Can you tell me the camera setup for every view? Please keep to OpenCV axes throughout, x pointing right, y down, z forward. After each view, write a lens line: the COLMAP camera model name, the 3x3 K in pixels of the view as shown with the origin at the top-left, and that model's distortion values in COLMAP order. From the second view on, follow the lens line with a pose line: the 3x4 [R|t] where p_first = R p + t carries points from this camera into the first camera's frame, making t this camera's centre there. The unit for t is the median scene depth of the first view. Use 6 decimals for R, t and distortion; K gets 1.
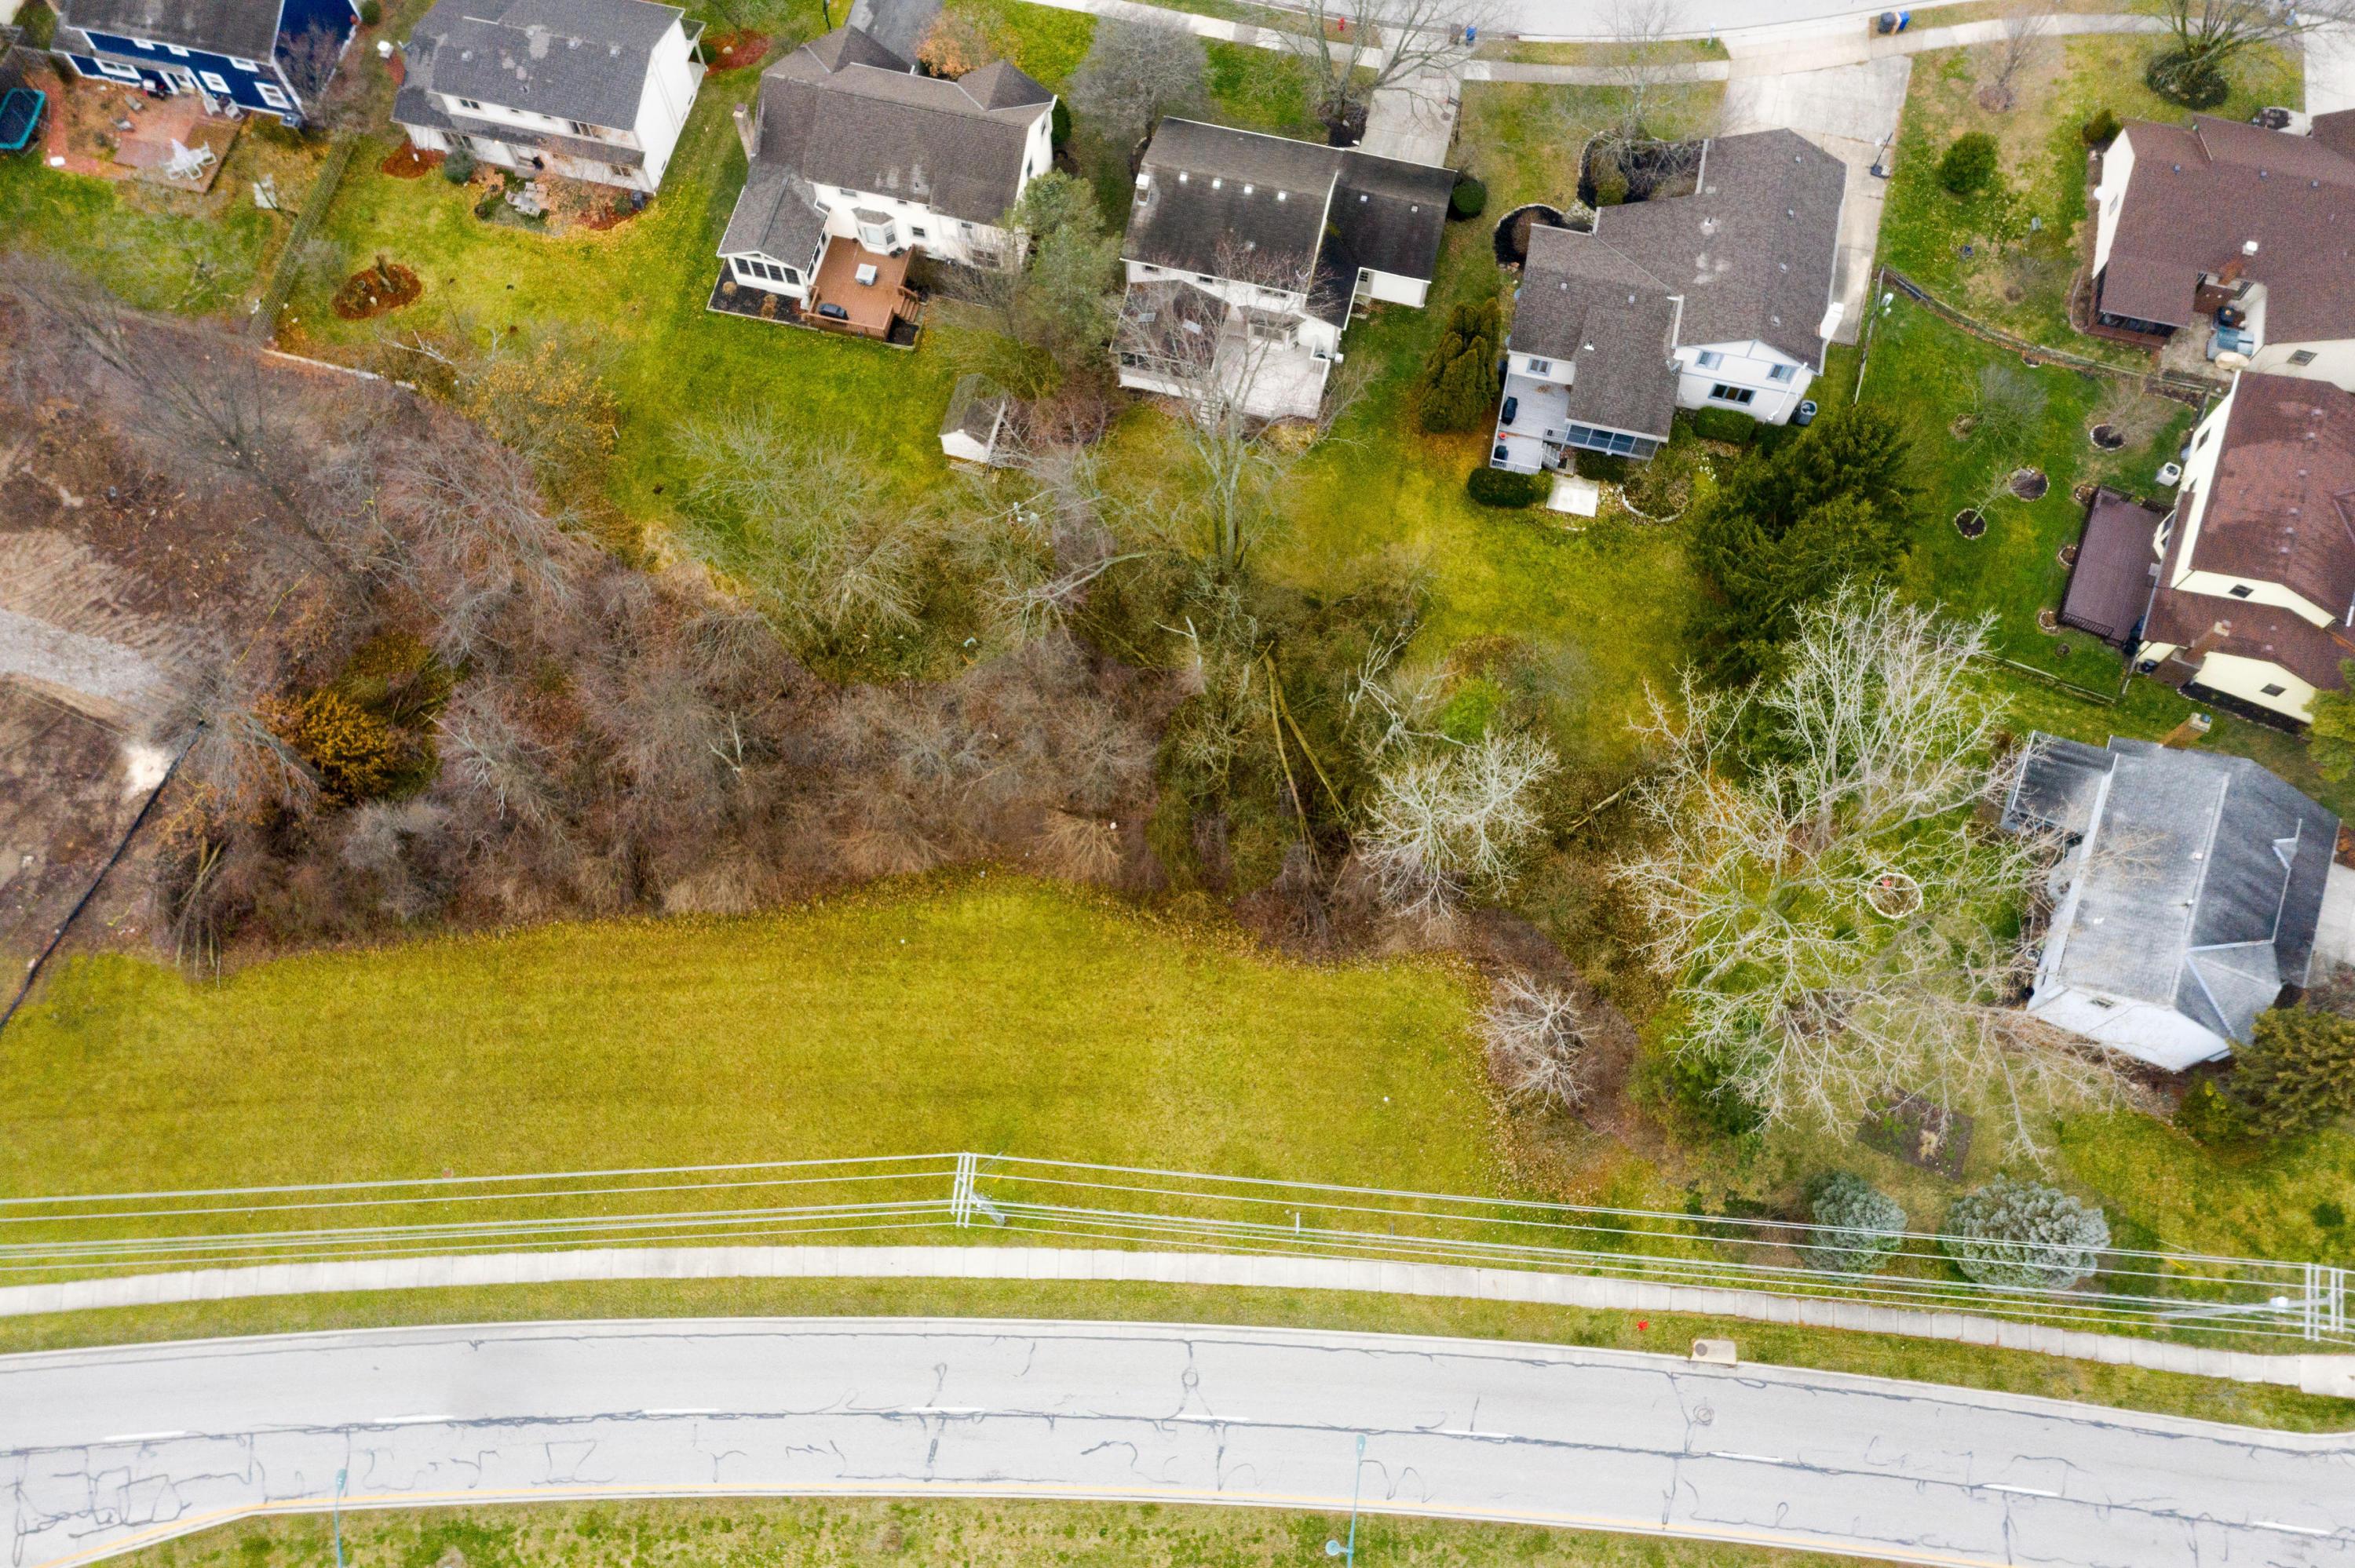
lens RADIAL K [[1875.5, 0, 1175.1], [0, 1875.5, 784.1], [0, 0, 1]] dist [-0.006477, 0.034453]
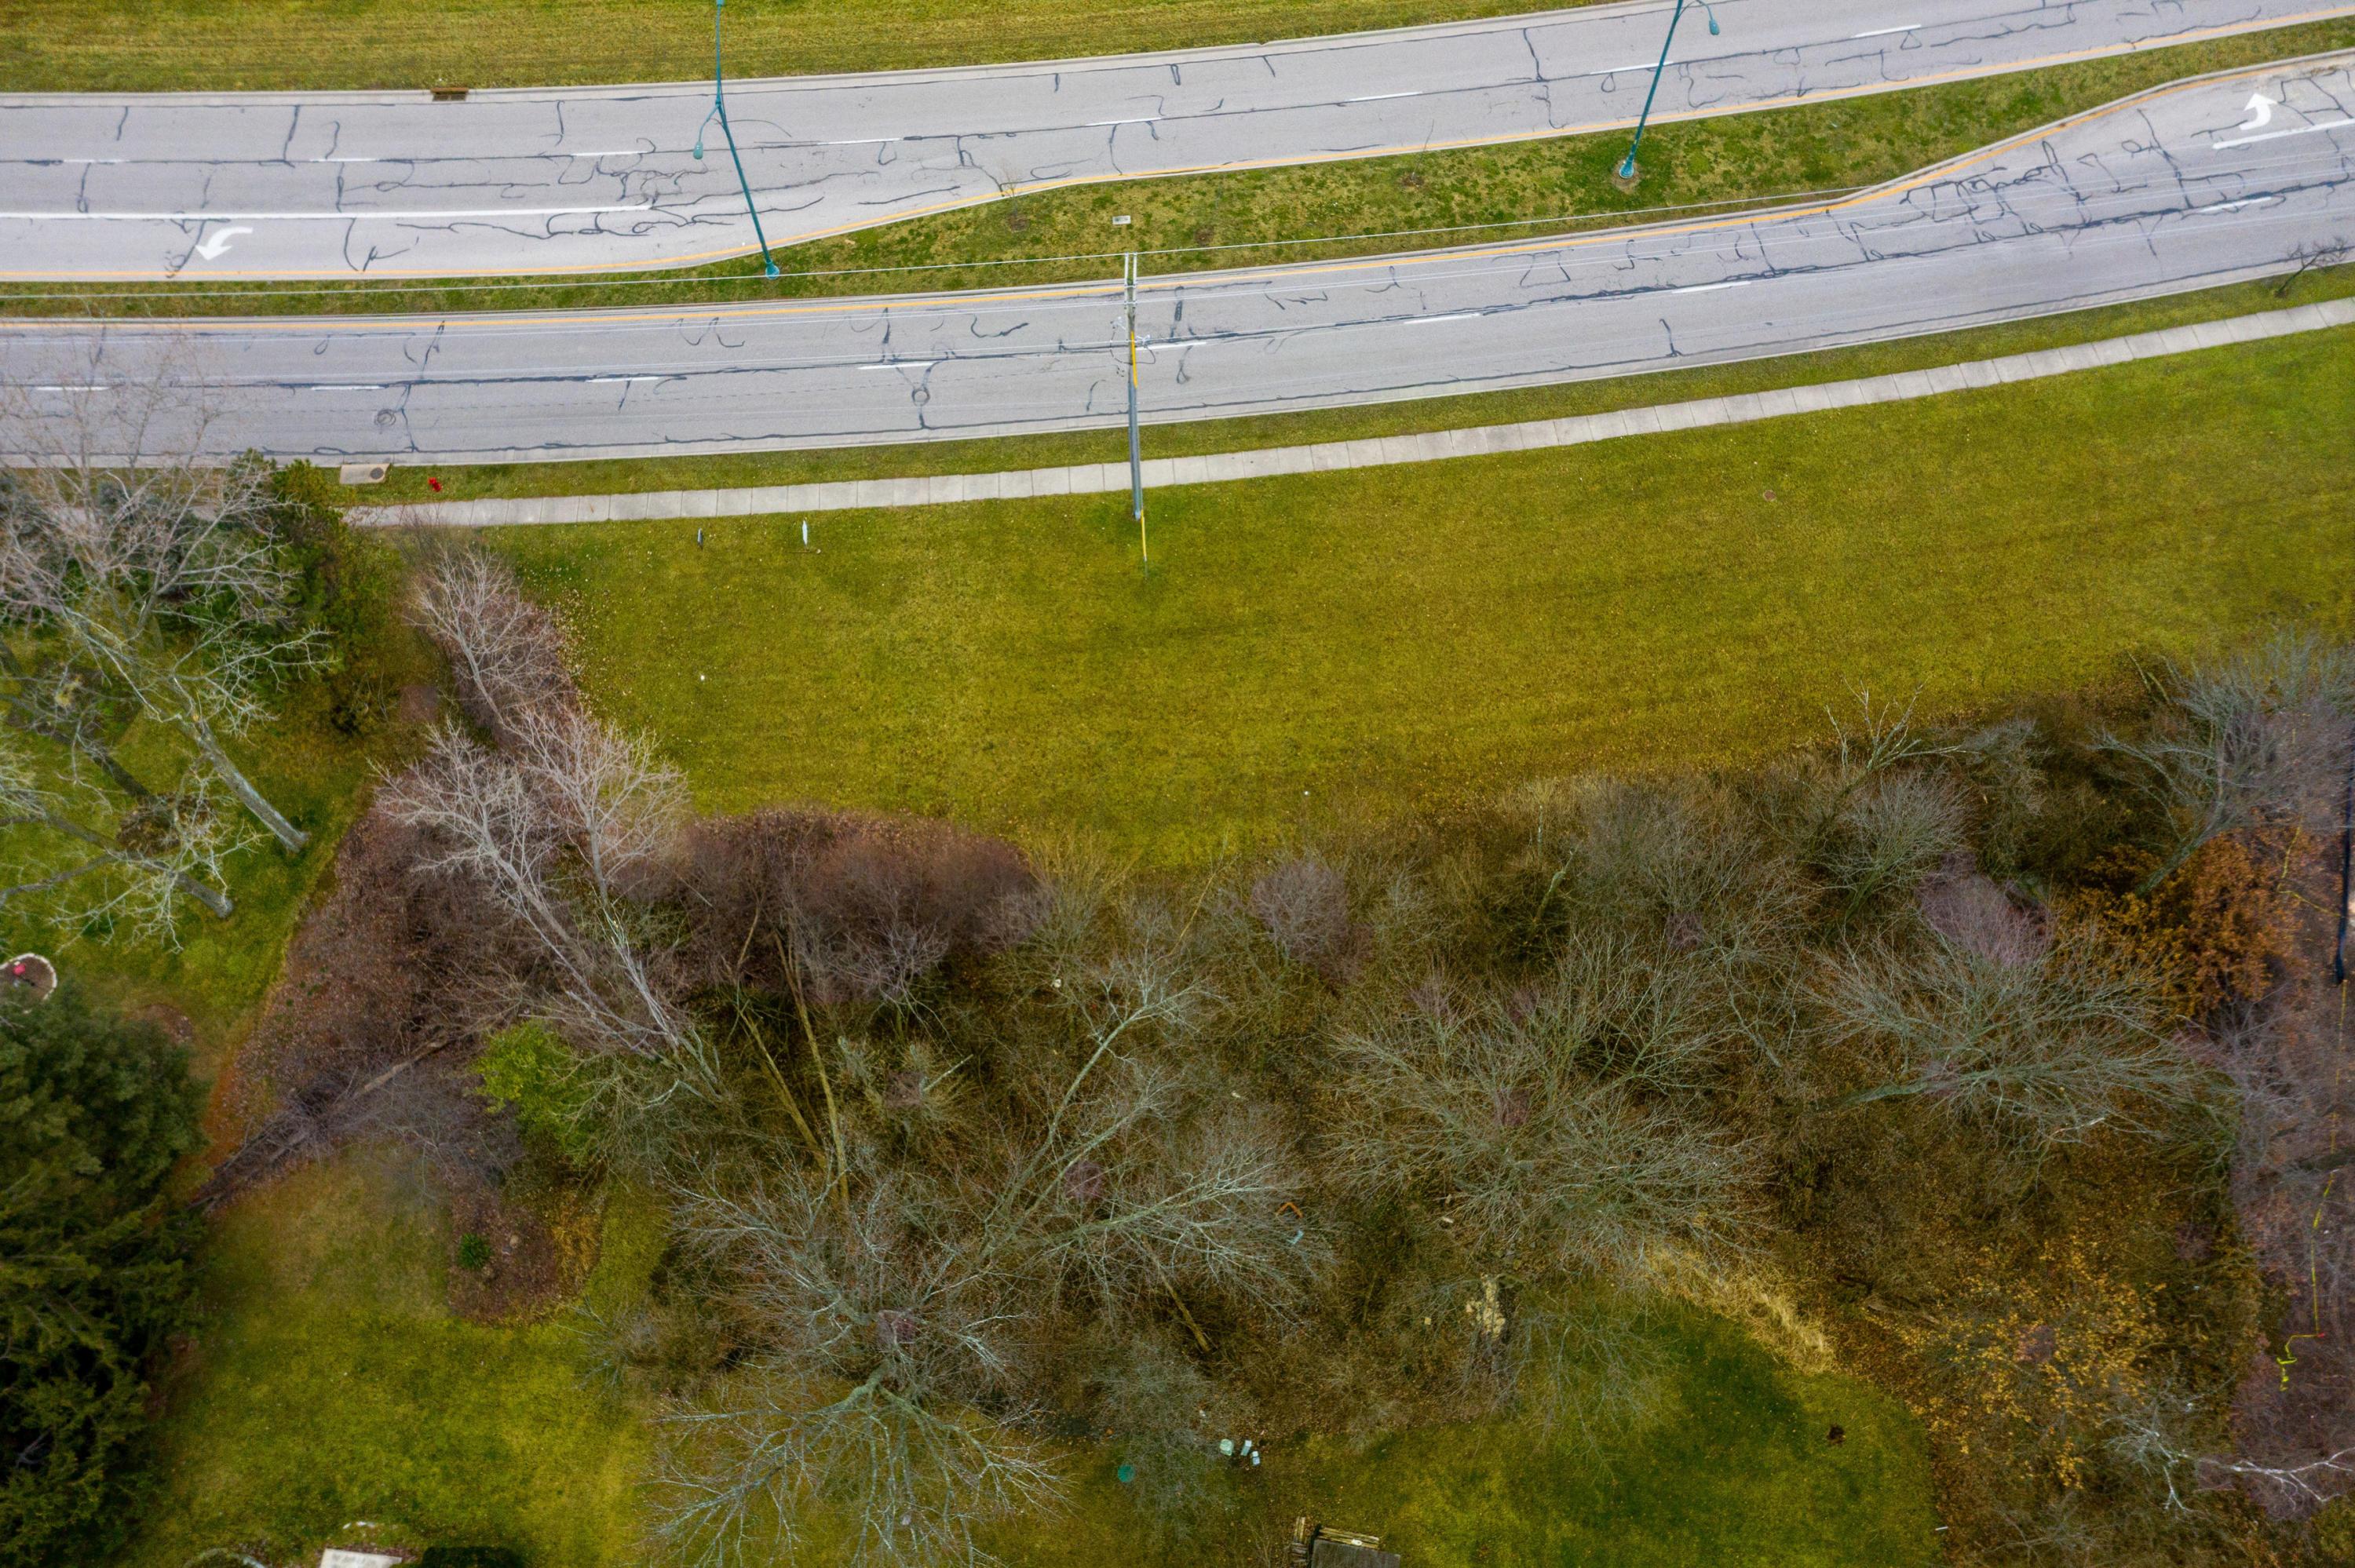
lens RADIAL K [[1875.5, 0, 1175.1], [0, 1875.5, 784.1], [0, 0, 1]] dist [-0.006477, 0.034453]
pose [[-0.994523, 0.102262, -0.021600, -0.075672], [-0.087577, -0.702532, 0.706243, -0.479625], [0.057047, 0.704266, 0.707640, 0.448755]]
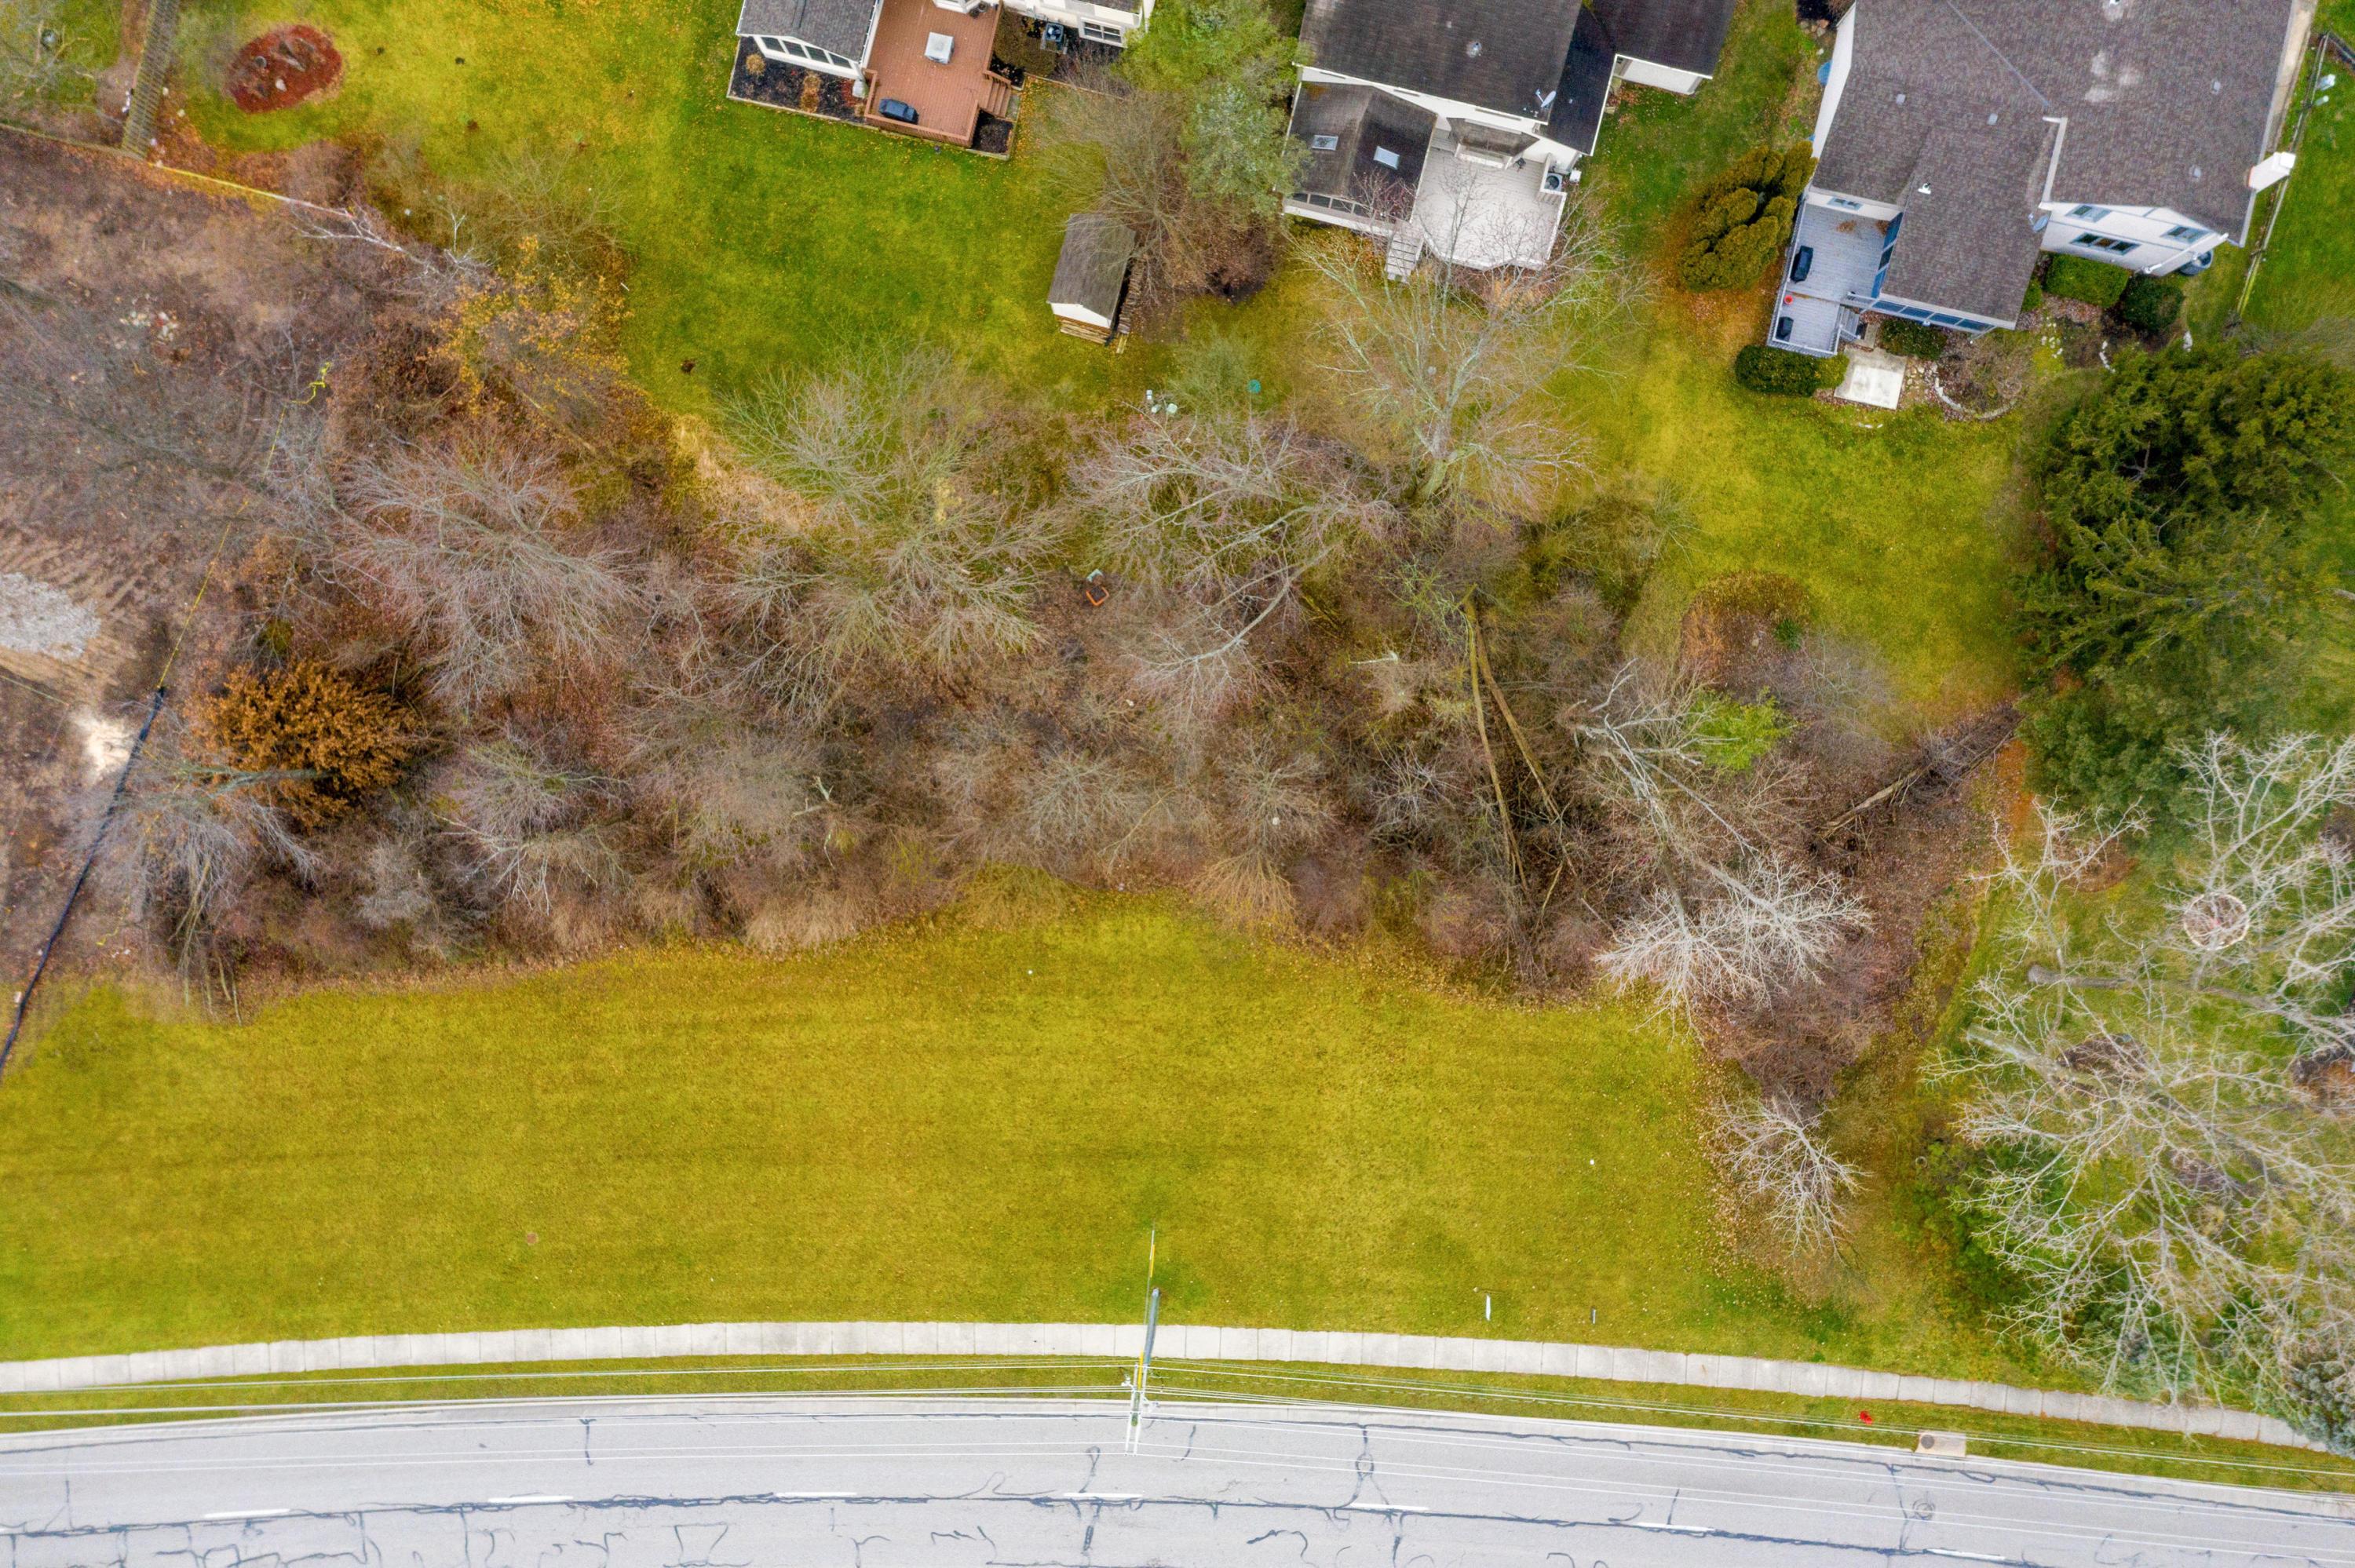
lens RADIAL K [[1875.5, 0, 1175.1], [0, 1875.5, 784.1], [0, 0, 1]] dist [-0.006477, 0.034453]
pose [[0.999899, 0.004756, -0.013420, -0.070539], [0.000272, 0.936008, 0.351979, -0.303405], [0.014236, -0.351947, 0.935912, 0.243088]]
